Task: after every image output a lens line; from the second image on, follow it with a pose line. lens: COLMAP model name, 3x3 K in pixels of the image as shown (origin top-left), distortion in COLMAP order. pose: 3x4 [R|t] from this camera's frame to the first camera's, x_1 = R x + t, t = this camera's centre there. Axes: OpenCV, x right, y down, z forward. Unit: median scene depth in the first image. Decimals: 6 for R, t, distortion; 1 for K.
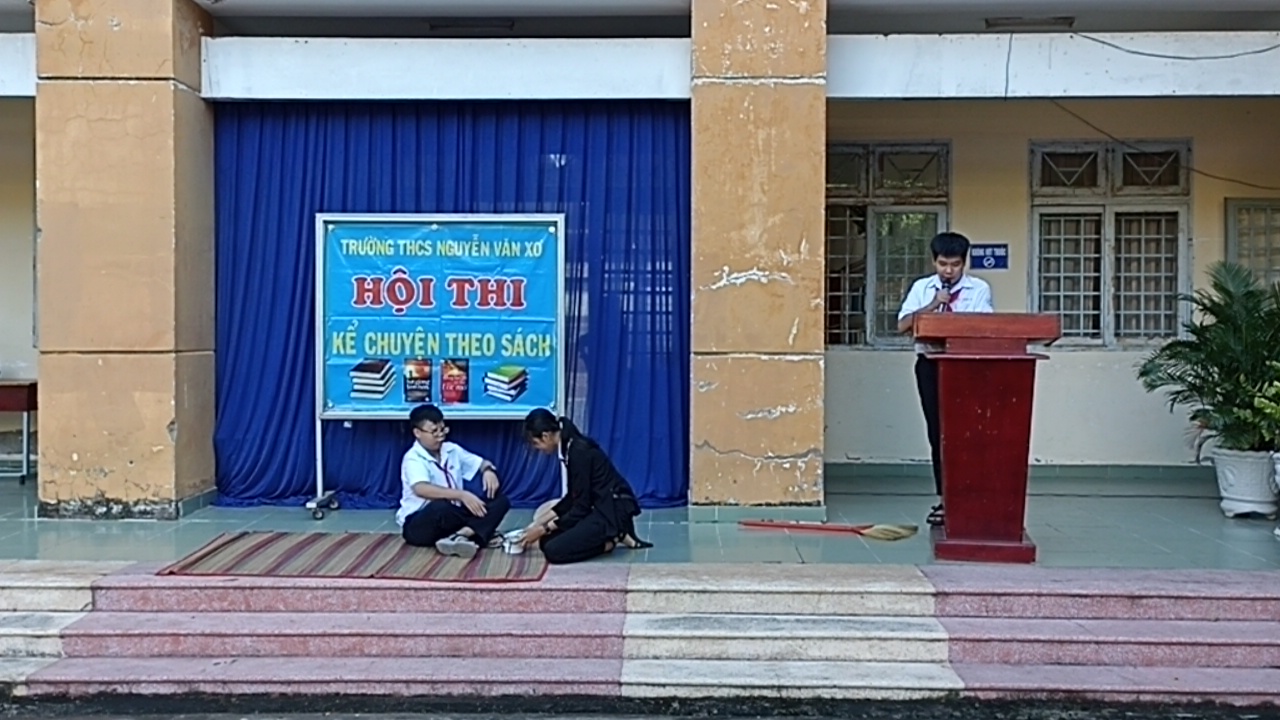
lens RADIAL K [[1234.4, 0, 641.3], [0, 1234.4, 352.9], [0, 0, 1]] dist [0.035427, 0.048349]
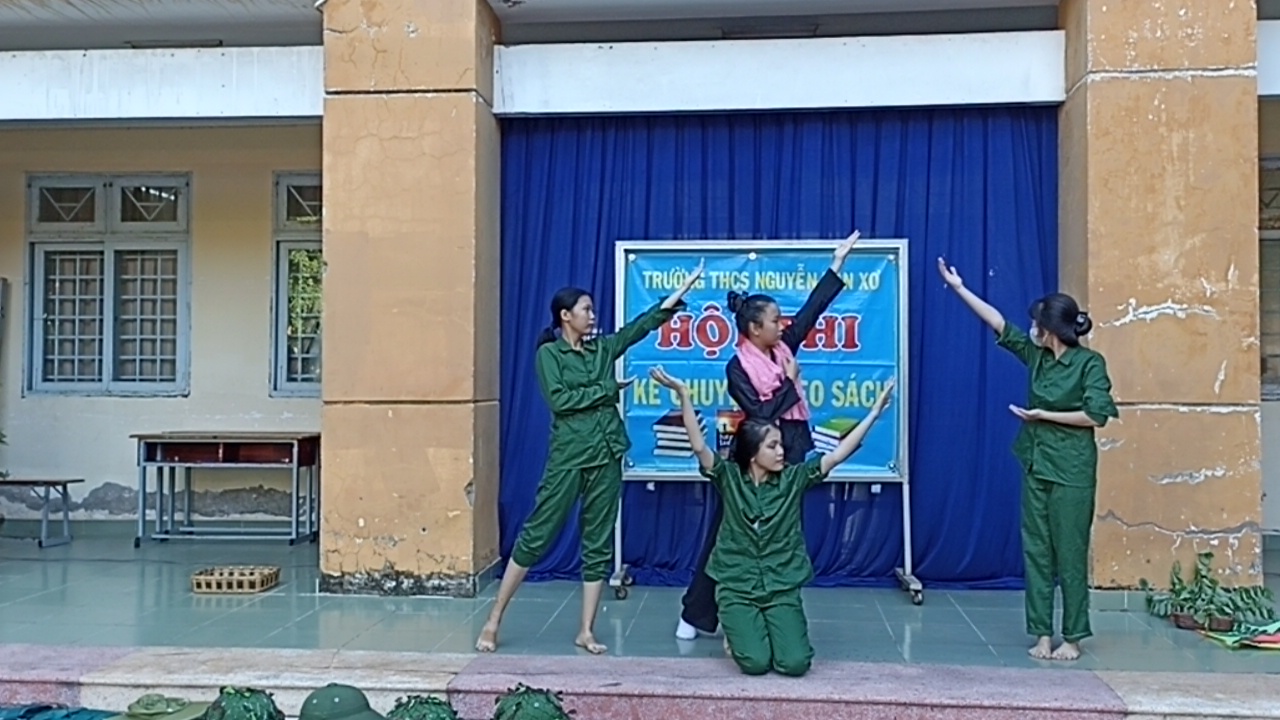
lens RADIAL K [[1234.4, 0, 641.3], [0, 1234.4, 352.9], [0, 0, 1]] dist [0.035427, 0.048349]
pose [[0.997299, -0.002957, -0.073389, -0.198174], [0.000034, 0.999207, -0.039807, -0.000589], [0.073448, 0.039697, 0.996509, 0.149842]]
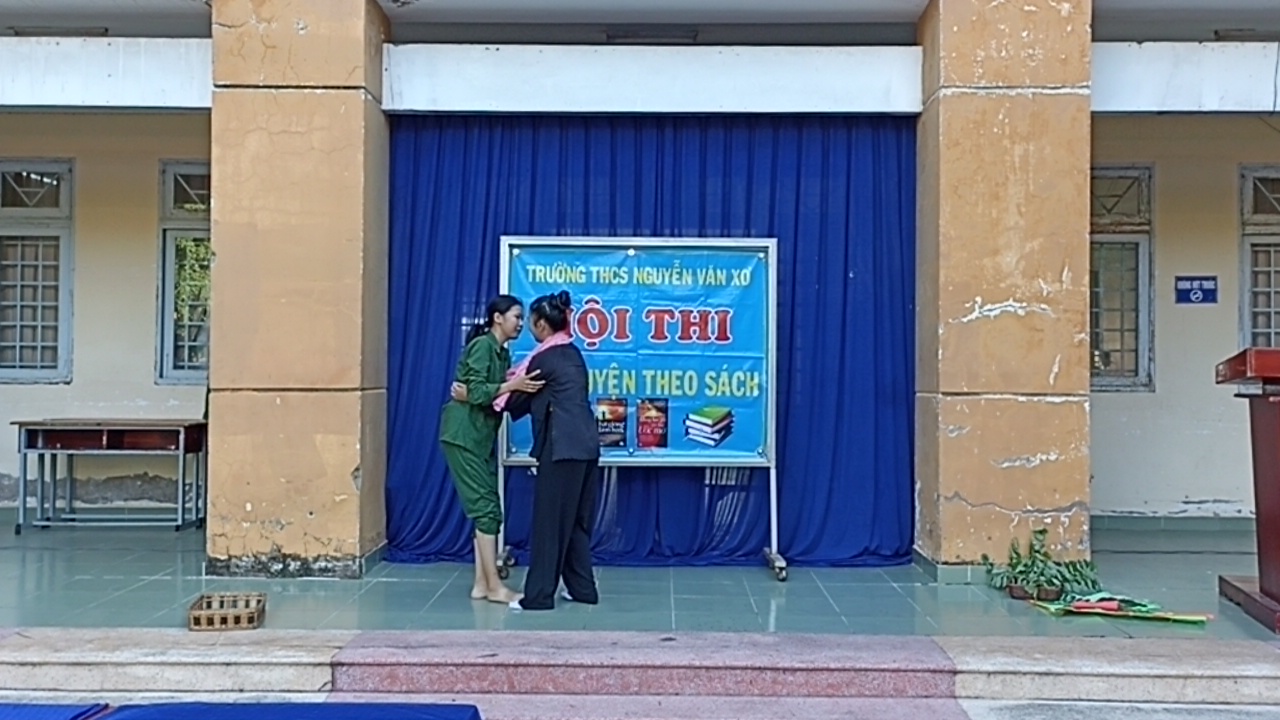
lens RADIAL K [[1234.4, 0, 641.3], [0, 1234.4, 352.9], [0, 0, 1]] dist [0.035427, 0.048349]
pose [[0.999941, 0.004368, 0.009942, -0.184779], [-0.004049, 0.999483, -0.031896, 0.000267], [-0.010076, 0.031854, 0.999442, 0.106648]]
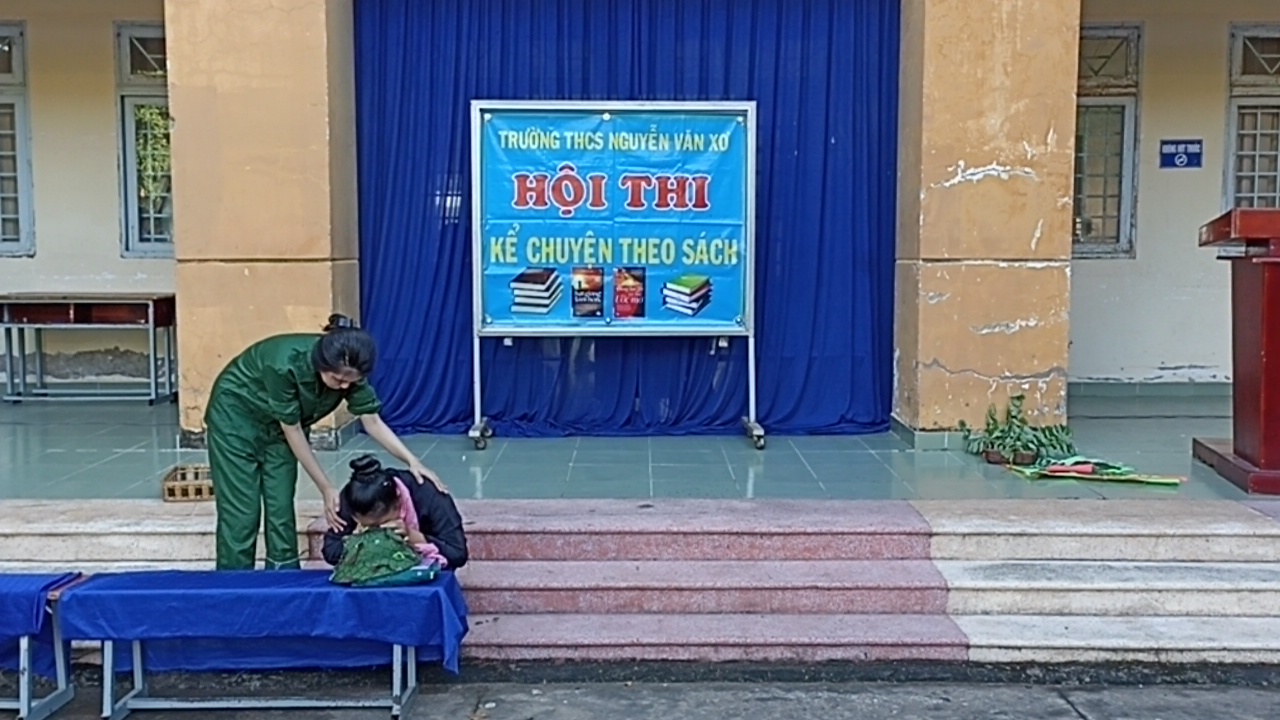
lens RADIAL K [[1234.4, 0, 641.3], [0, 1234.4, 352.9], [0, 0, 1]] dist [0.035427, 0.048349]
pose [[0.999641, -0.004465, 0.026403, -0.182521], [0.002663, 0.997690, 0.067884, 0.005966], [-0.026645, -0.067790, 0.997344, 0.120099]]
